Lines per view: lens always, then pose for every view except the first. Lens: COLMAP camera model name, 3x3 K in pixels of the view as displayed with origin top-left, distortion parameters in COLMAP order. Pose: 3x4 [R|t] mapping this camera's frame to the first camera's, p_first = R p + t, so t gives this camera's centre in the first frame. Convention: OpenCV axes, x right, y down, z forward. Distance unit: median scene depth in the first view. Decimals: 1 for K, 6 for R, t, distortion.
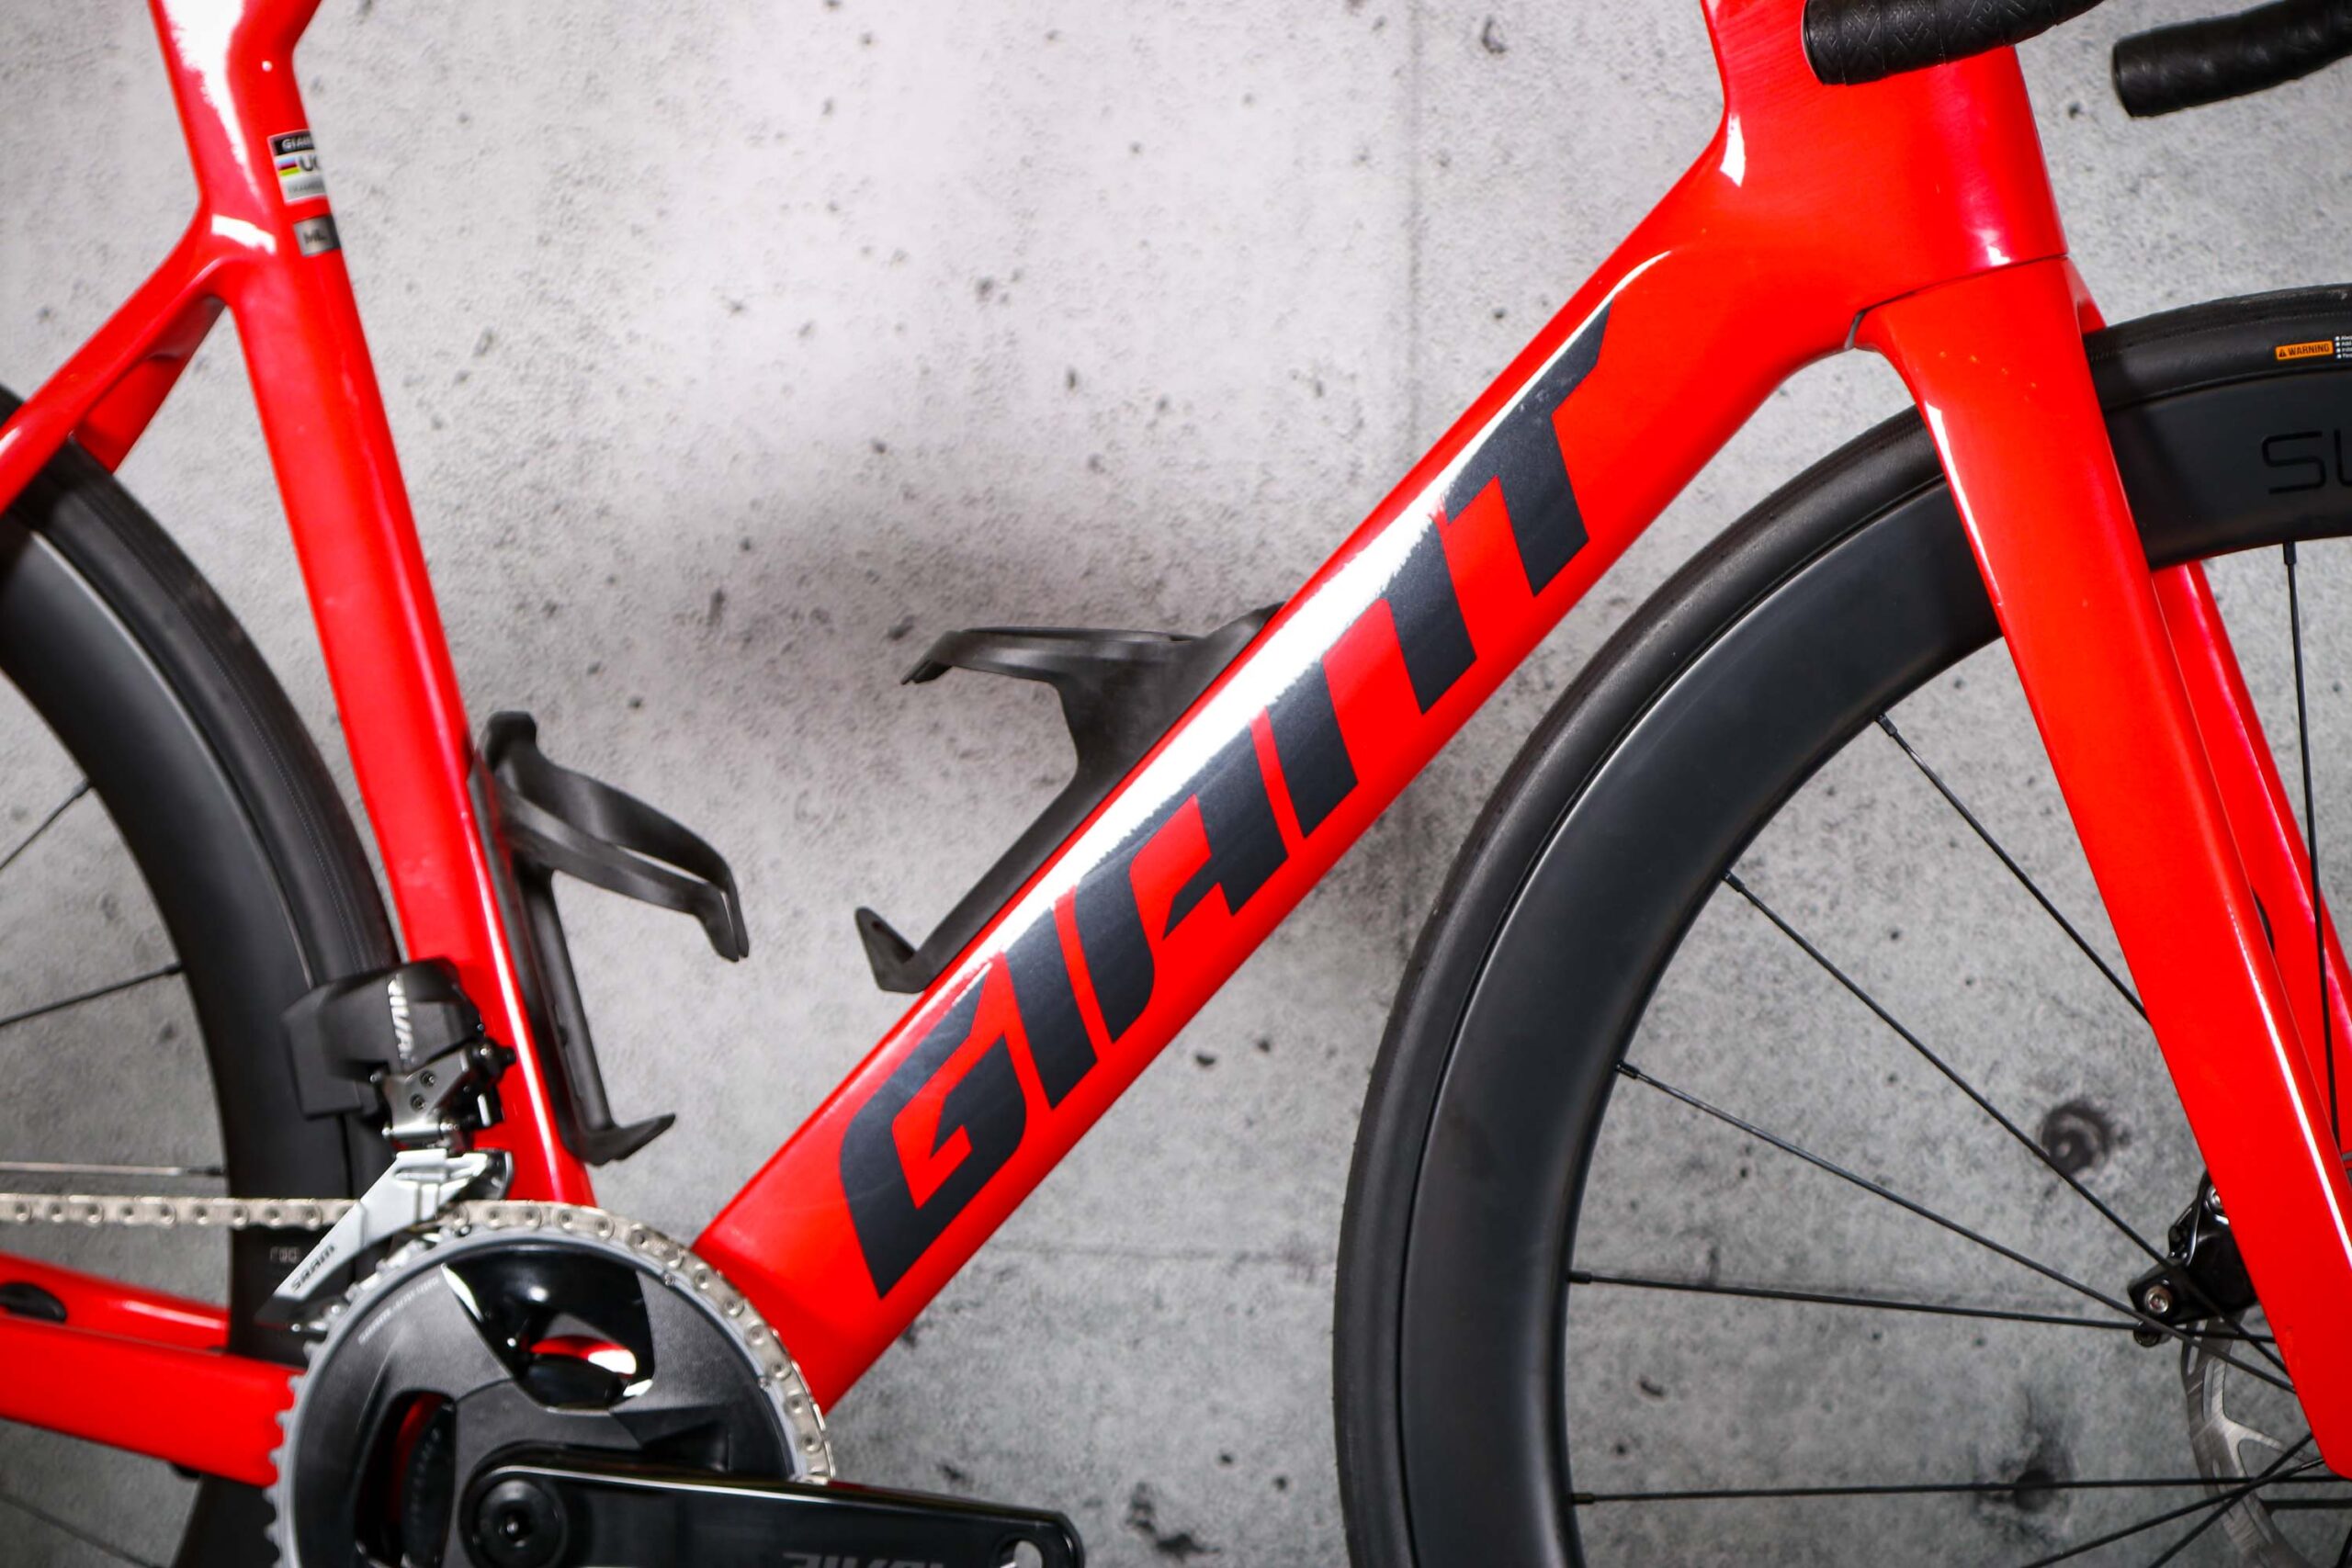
lens RADIAL K [[7991.6, 0, 1165.2], [0, 7991.6, 799.9], [0, 0, 1]] dist [0.374741, 0.000000]
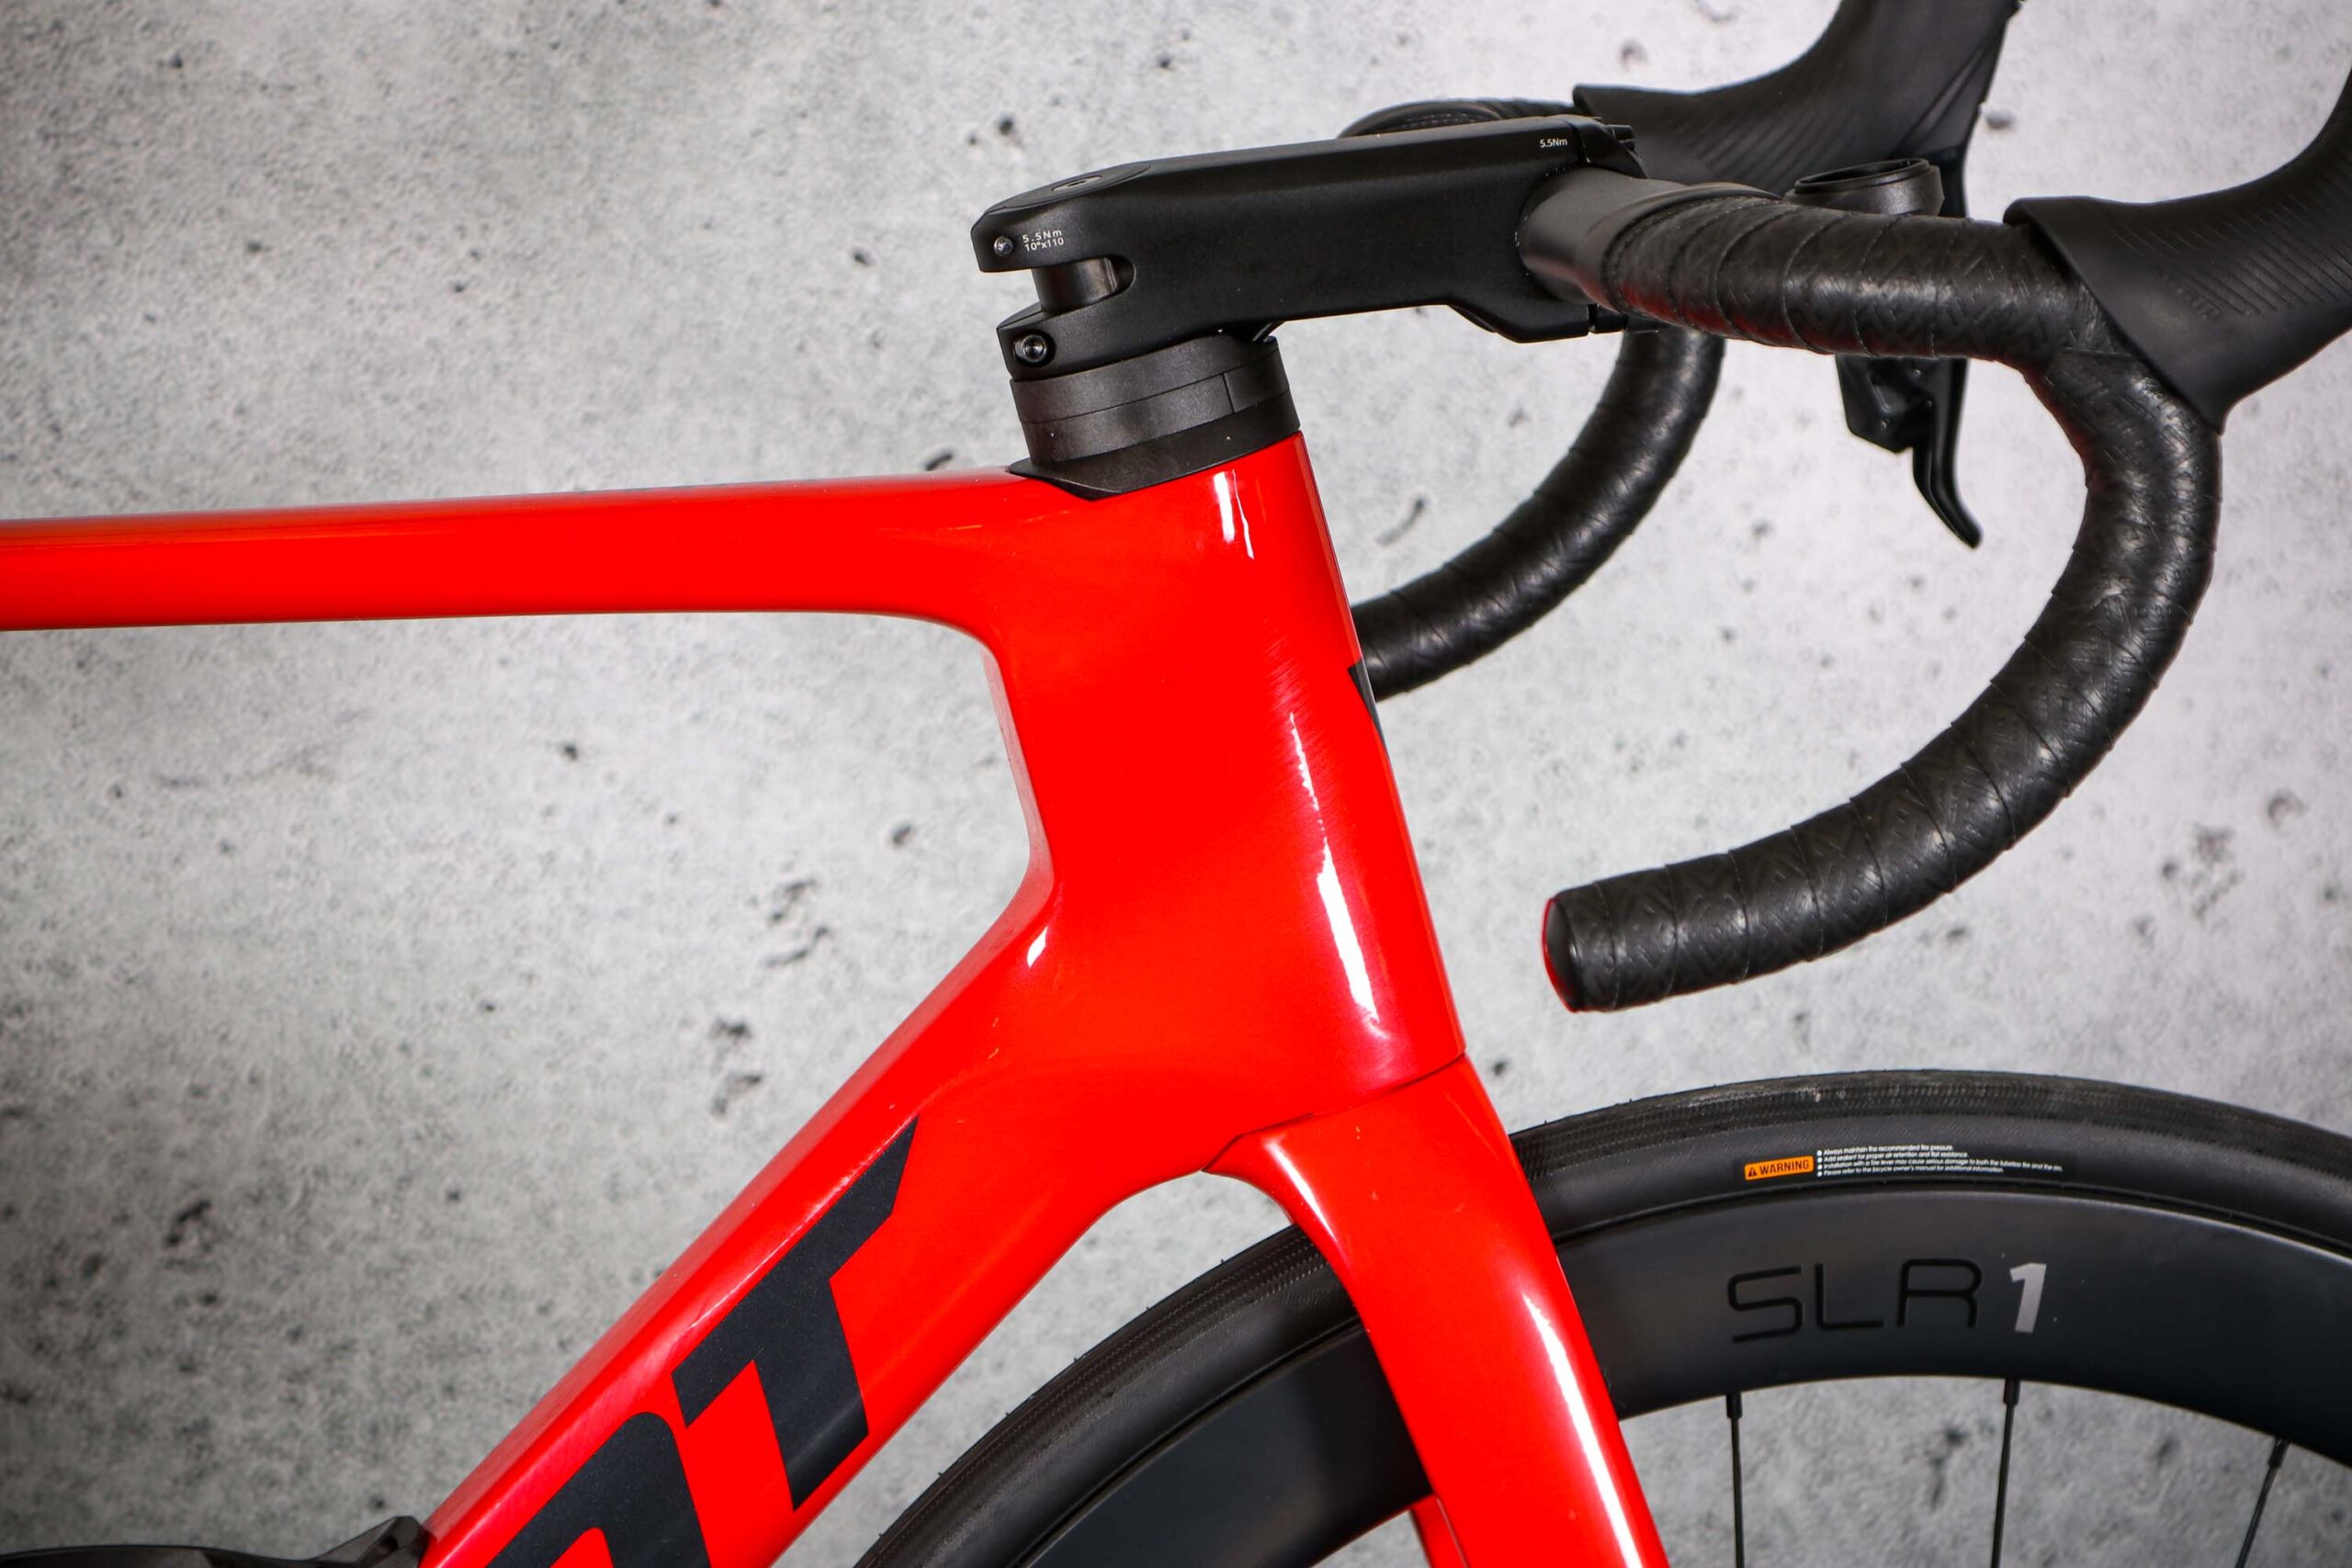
lens RADIAL K [[7991.6, 0, 1167.6], [0, 7991.6, 796.0], [0, 0, 1]] dist [0.374741, 0.000000]
pose [[0.879859, -0.062707, 0.471080, -0.218465], [0.022003, 0.995569, 0.091428, -0.127532], [-0.474726, -0.070079, 0.877339, 0.252560]]
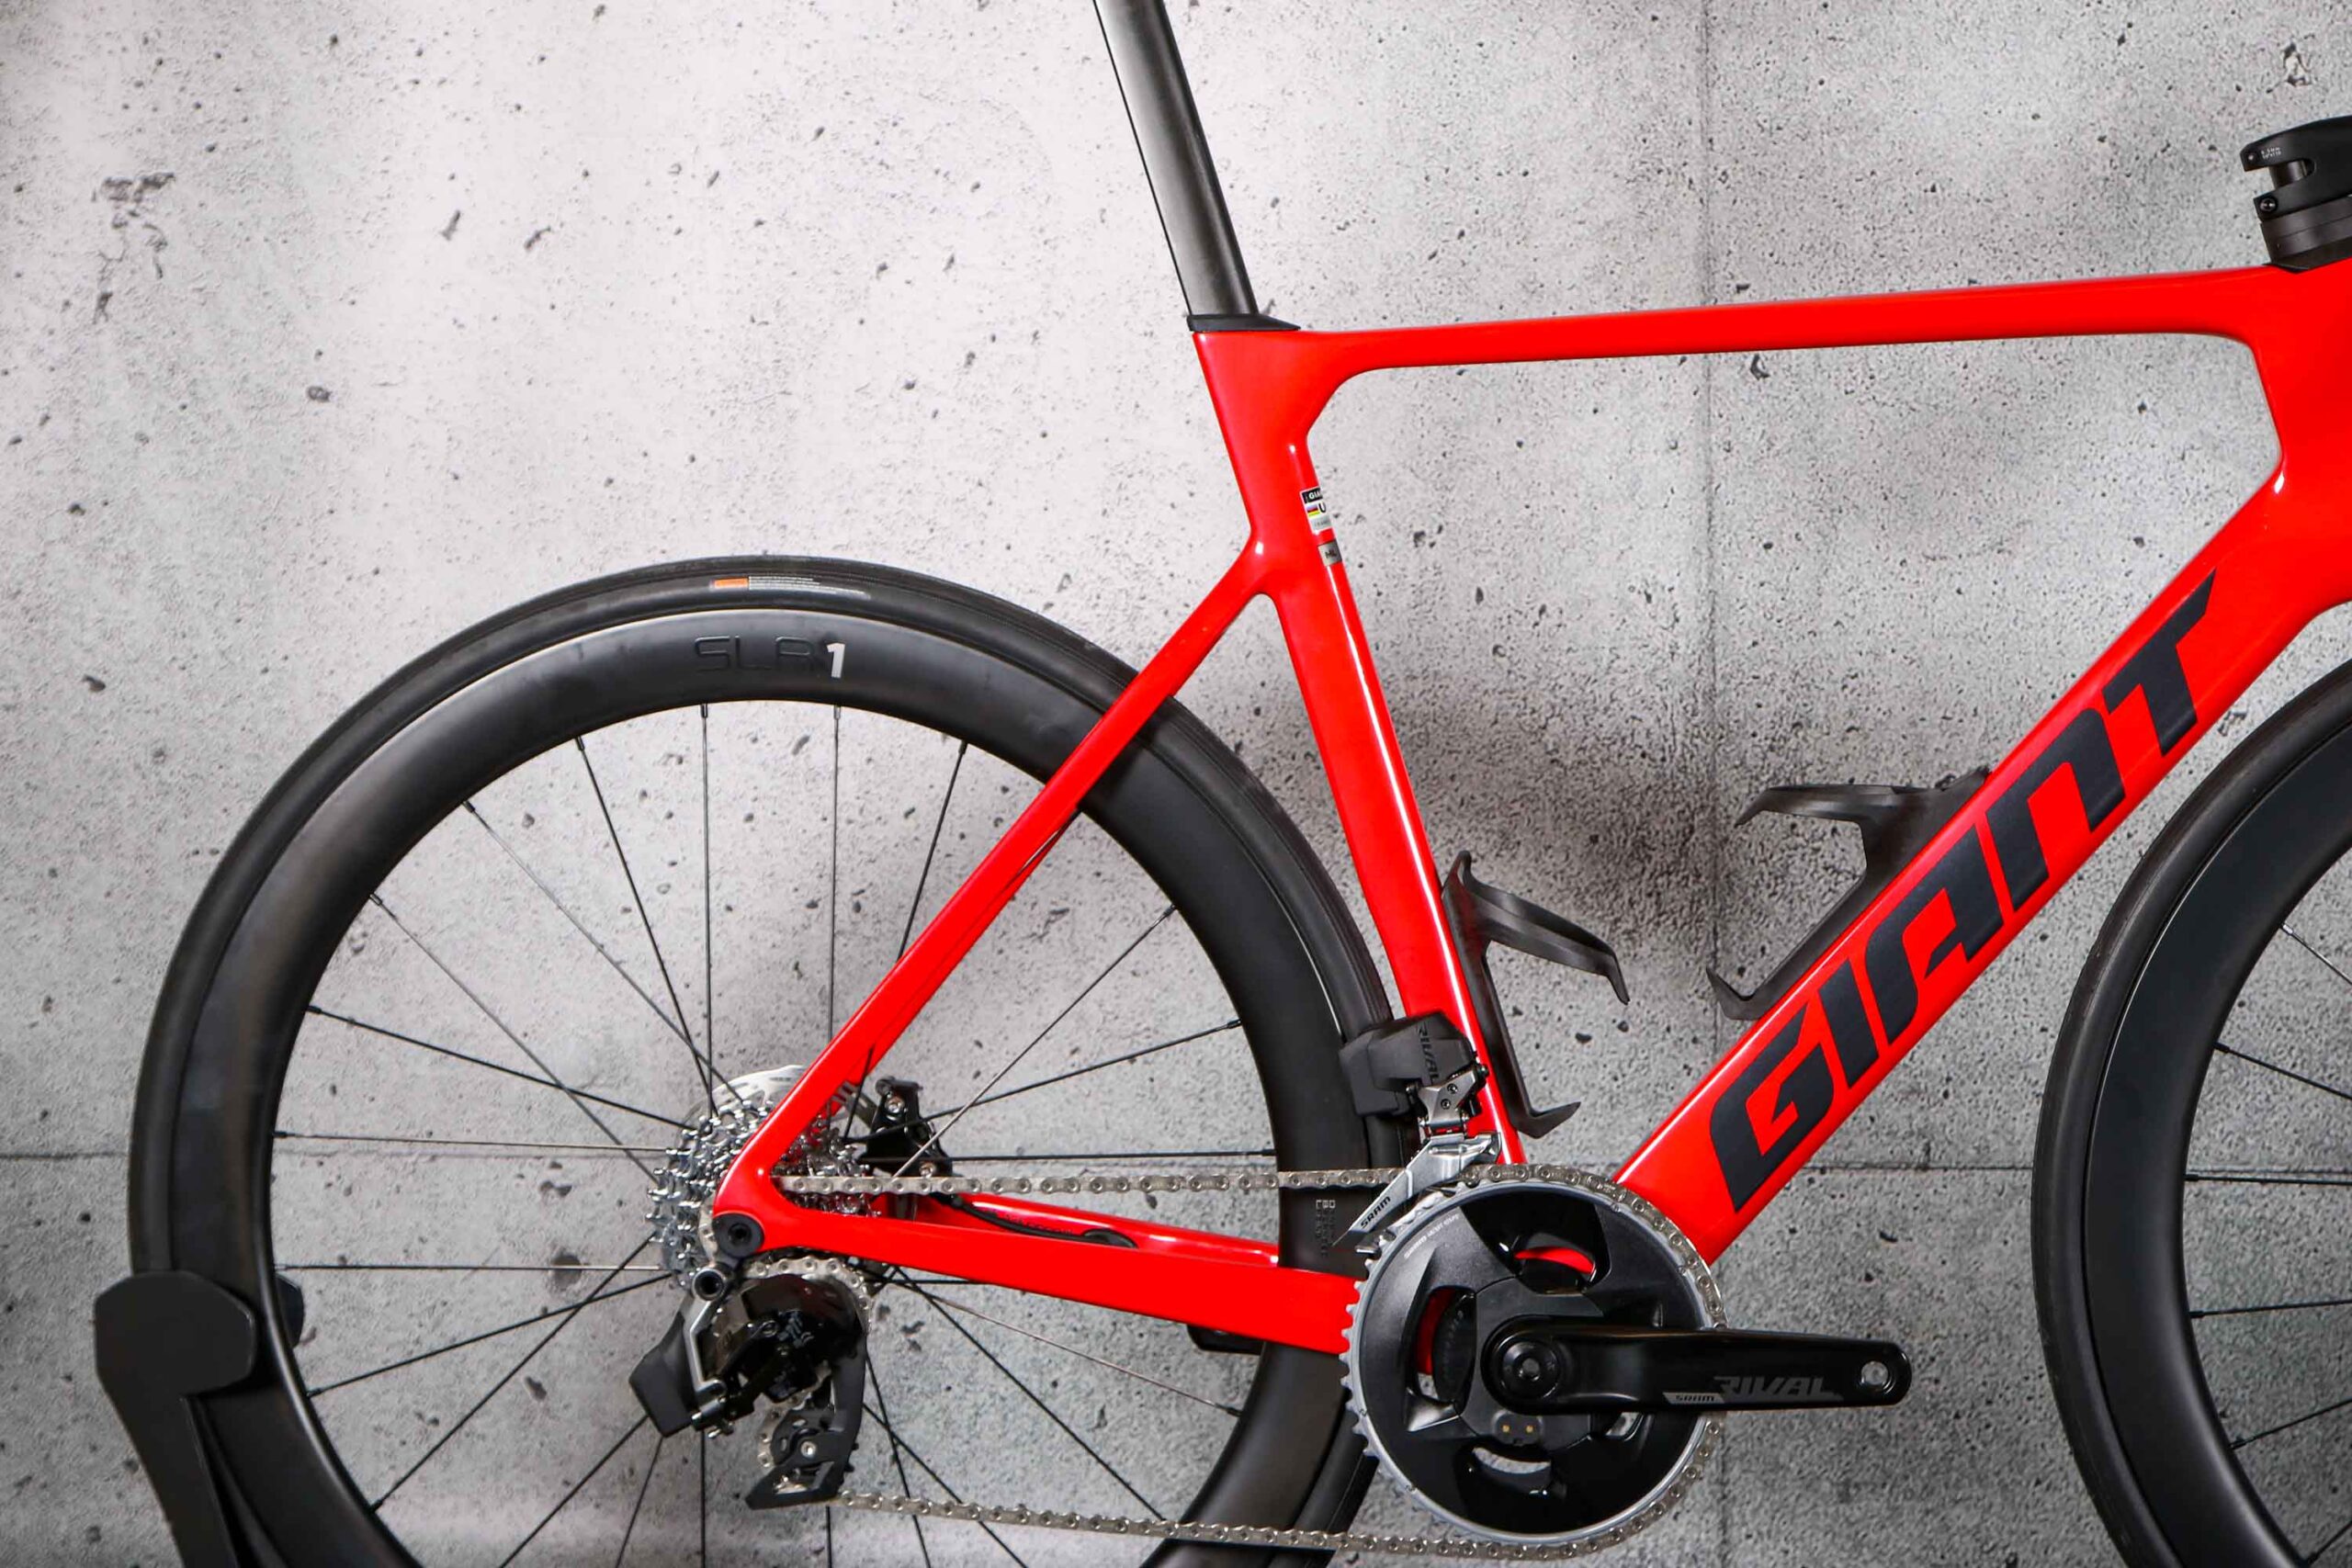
lens RADIAL K [[6194.7, 0, 1216.3], [0, 6194.7, 712.2], [0, 0, 1]] dist [0.159403, 0.000000]
pose [[0.977012, -0.039201, 0.209551, -0.317591], [0.040065, 0.999197, 0.000123, -0.033490], [-0.209388, 0.008275, 0.977798, -0.146684]]
